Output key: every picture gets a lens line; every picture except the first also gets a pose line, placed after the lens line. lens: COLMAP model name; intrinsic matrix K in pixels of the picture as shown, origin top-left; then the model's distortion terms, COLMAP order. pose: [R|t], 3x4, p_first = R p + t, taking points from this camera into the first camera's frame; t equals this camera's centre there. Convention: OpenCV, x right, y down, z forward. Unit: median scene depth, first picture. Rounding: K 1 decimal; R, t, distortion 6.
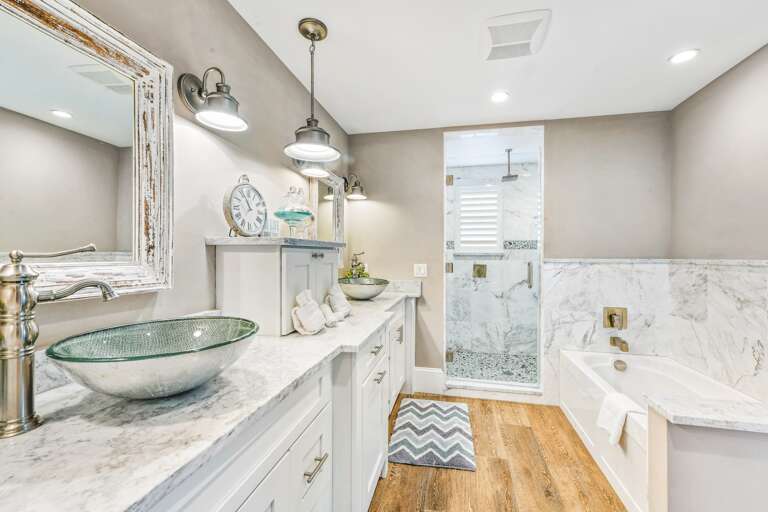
lens RADIAL K [[306.4, 0, 387.7], [0, 306.4, 257.8], [0, 0, 1]] dist [0.002852, 0.001054]
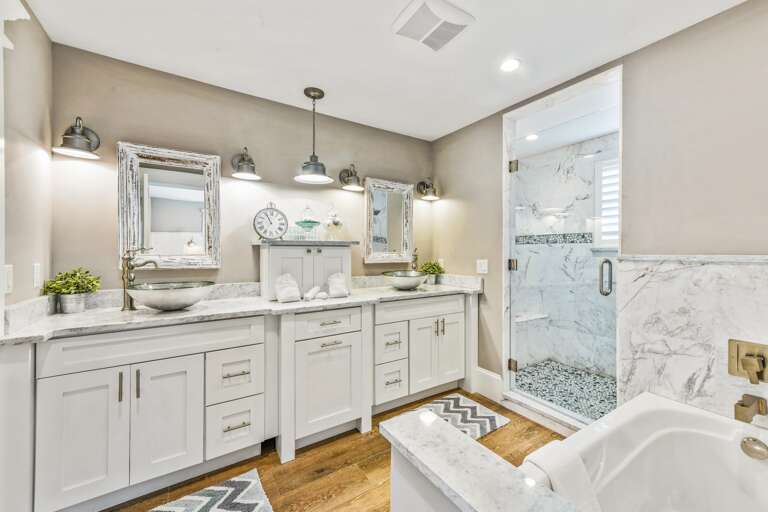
lens RADIAL K [[306.4, 0, 408.1], [0, 306.4, 252.9], [0, 0, 1]] dist [0.002852, 0.001054]
pose [[0.729607, 0.000245, -0.683867, 0.654421], [-0.003623, 0.999987, -0.003506, 0.003166], [0.683857, 0.005036, 0.729598, 0.161833]]
